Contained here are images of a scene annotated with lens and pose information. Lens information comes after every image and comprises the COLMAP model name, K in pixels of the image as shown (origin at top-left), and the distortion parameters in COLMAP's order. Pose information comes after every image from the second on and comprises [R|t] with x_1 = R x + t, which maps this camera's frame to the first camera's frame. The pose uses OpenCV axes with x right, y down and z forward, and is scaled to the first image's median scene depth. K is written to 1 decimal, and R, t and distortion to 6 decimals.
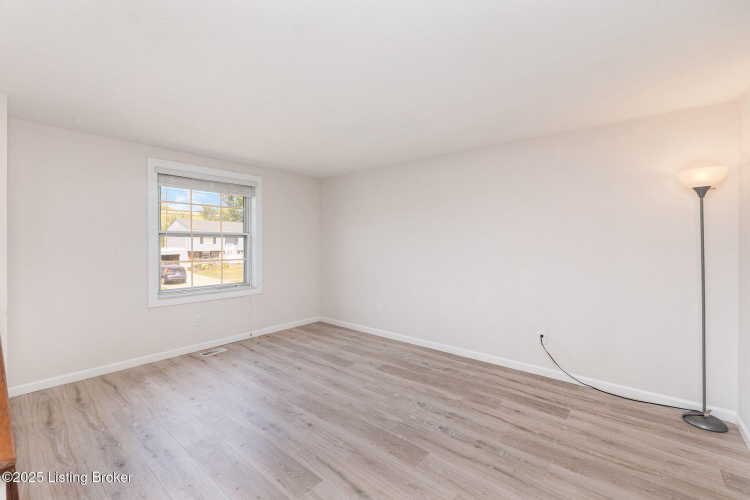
lens RADIAL K [[347.5, 0, 372.4], [0, 347.5, 246.2], [0, 0, 1]] dist [0.002962, 0.000174]
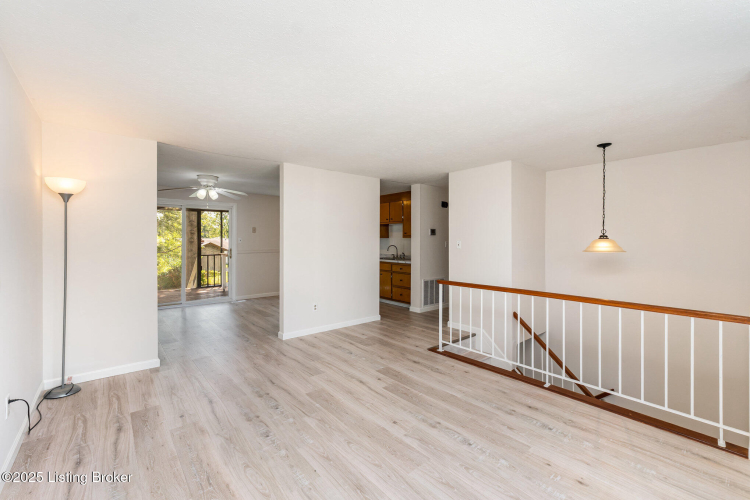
lens RADIAL K [[319.4, 0, 373.5], [0, 319.4, 243.5], [0, 0, 1]] dist [0.001545, 0.000104]
pose [[-0.986795, -0.004918, 0.161897, -0.259645], [-0.002074, 0.999841, 0.017734, -0.021205], [-0.161959, 0.017164, -0.986648, 1.868289]]
